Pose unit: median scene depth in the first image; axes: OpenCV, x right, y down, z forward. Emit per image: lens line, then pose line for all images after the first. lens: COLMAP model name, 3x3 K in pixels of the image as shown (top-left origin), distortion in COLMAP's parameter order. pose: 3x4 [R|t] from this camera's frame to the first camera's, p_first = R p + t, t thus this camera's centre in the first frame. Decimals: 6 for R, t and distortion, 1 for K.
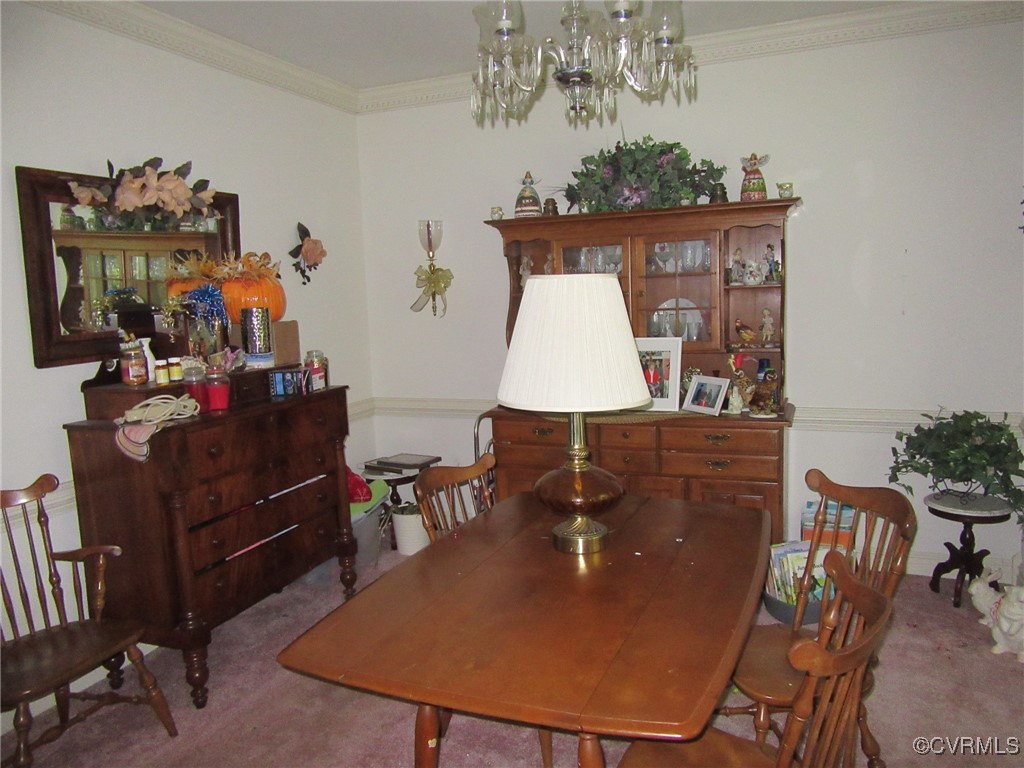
lens RADIAL K [[754.0, 0, 512.0], [0, 754.0, 384.0], [0, 0, 1]] dist [-0.003540, -0.005953]
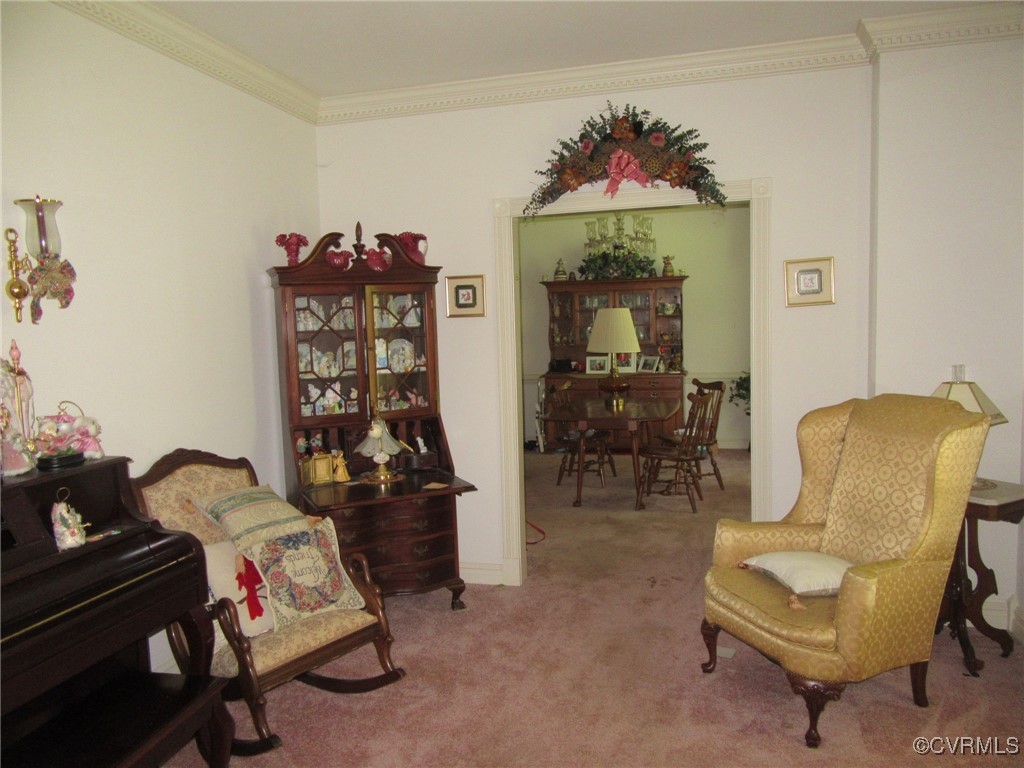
lens RADIAL K [[754.0, 0, 512.0], [0, 754.0, 384.0], [0, 0, 1]] dist [-0.003540, -0.005953]
pose [[0.991844, -0.005050, 0.127356, -0.404409], [0.009783, 0.999283, -0.036564, 0.143864], [-0.127080, 0.037512, 0.991183, -1.087908]]
